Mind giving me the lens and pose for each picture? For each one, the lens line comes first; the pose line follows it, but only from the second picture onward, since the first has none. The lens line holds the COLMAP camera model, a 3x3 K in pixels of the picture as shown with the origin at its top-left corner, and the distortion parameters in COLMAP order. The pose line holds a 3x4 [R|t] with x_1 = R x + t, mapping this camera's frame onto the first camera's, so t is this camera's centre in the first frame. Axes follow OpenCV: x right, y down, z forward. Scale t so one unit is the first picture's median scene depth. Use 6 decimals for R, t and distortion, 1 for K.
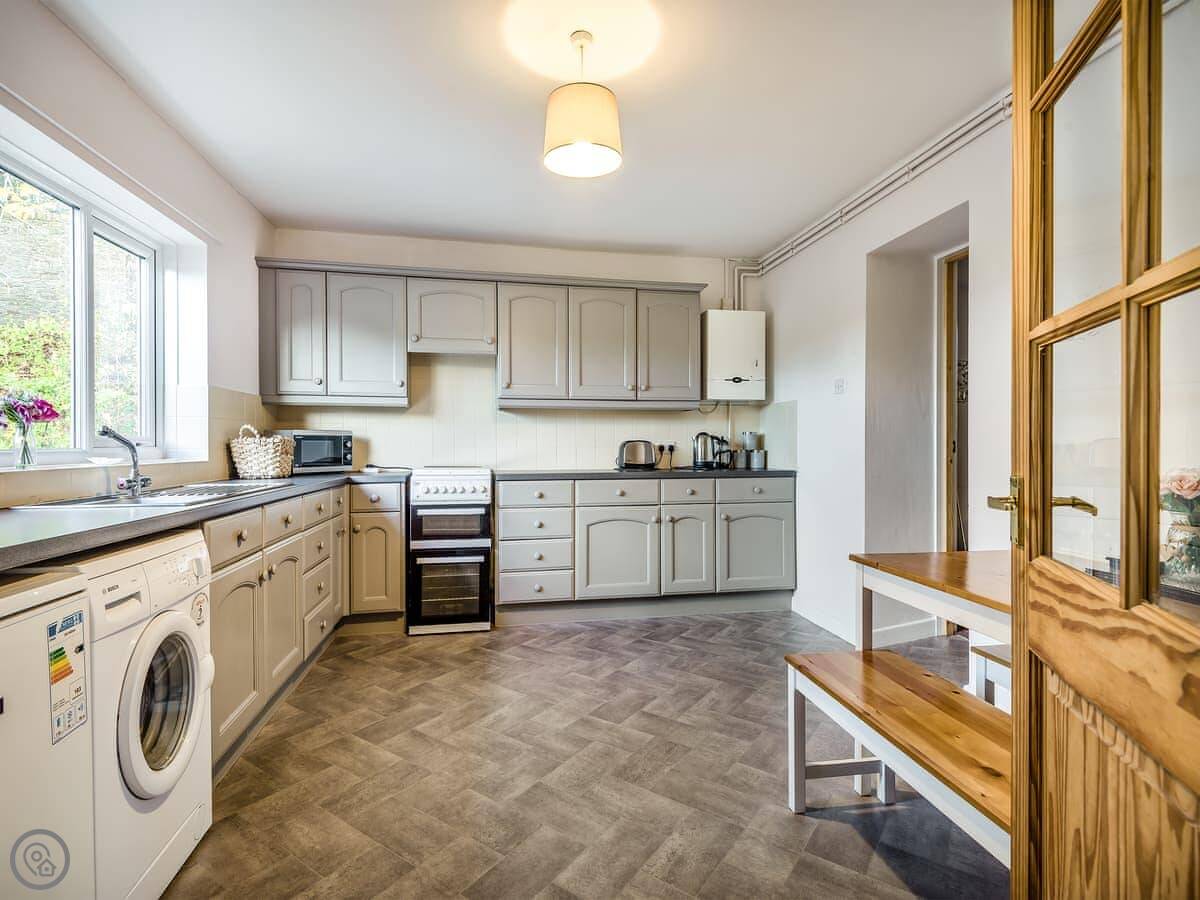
lens RADIAL K [[615.5, 0, 596.7], [0, 615.5, 444.2], [0, 0, 1]] dist [0.020380, -0.003369]
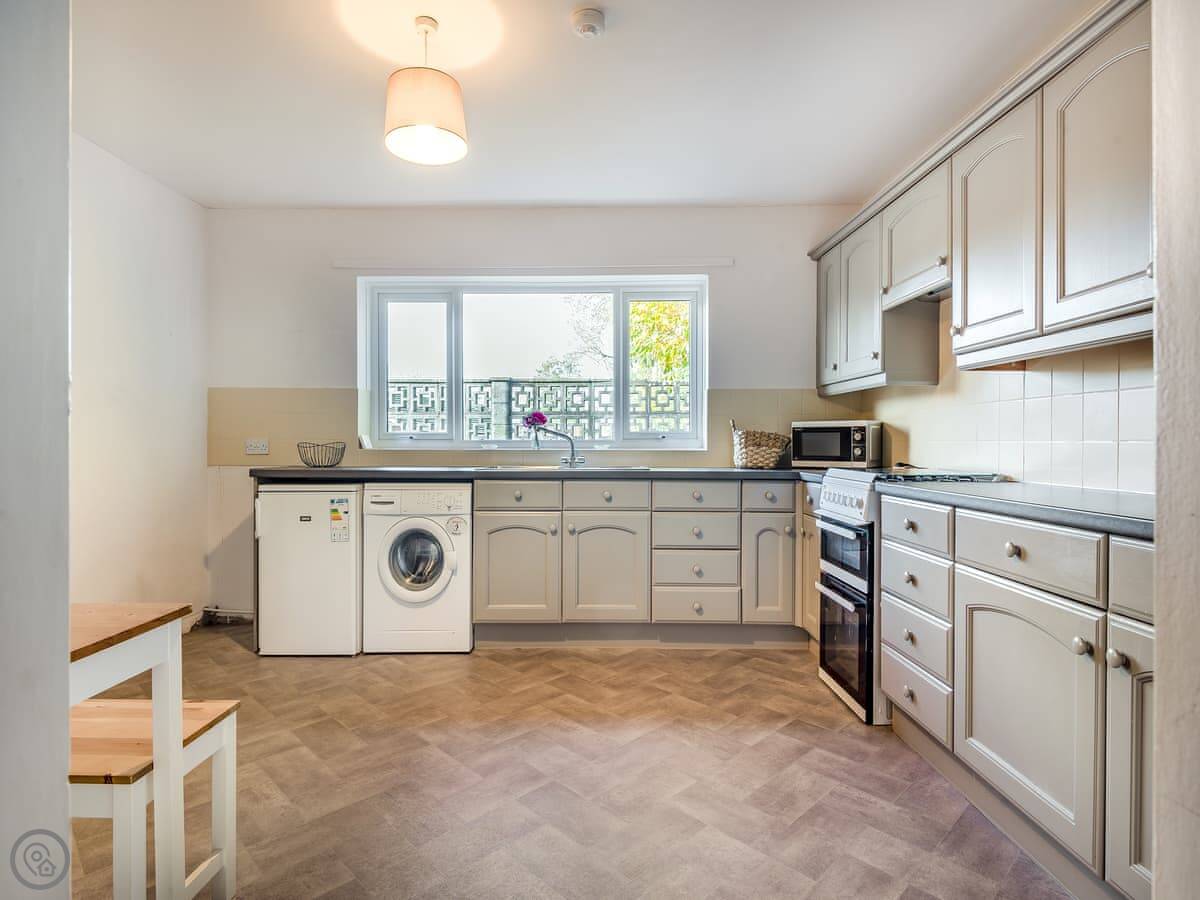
lens RADIAL K [[615.5, 0, 589.1], [0, 615.5, 447.9], [0, 0, 1]] dist [0.020380, -0.003369]
pose [[-0.195945, 0.006300, -0.980595, 0.603296], [-0.001276, 0.999977, 0.006679, 0.012787], [0.980614, 0.002560, -0.195932, 0.984768]]
